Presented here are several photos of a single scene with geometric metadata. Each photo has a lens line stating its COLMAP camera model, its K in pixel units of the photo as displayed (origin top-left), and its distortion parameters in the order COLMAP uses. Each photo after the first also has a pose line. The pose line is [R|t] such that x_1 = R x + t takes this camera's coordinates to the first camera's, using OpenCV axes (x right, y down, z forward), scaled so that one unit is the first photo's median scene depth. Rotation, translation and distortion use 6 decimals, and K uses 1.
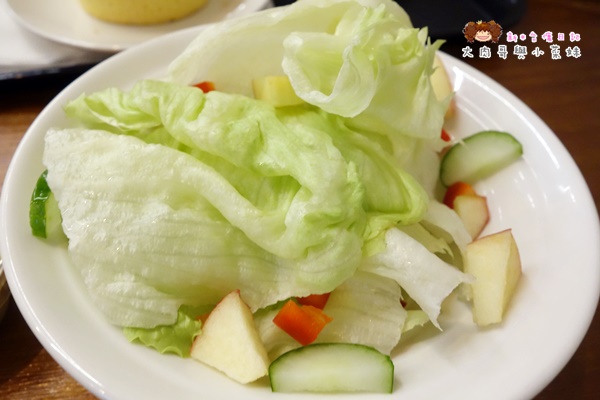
lens RADIAL K [[588.3, 0, 300.0], [0, 588.3, 200.0], [0, 0, 1]] dist [0.007500, 0.015027]
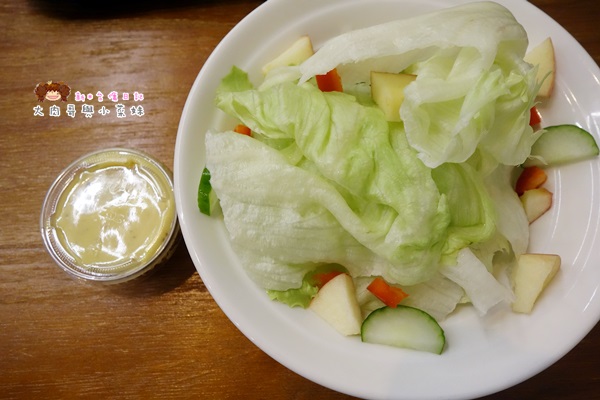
lens RADIAL K [[588.3, 0, 300.0], [0, 588.3, 200.0], [0, 0, 1]] dist [0.007500, 0.015027]
pose [[0.988621, 0.123054, -0.086524, -0.109998], [-0.059800, 0.849273, 0.524556, -0.722856], [0.138031, -0.513413, 0.846968, -0.123257]]
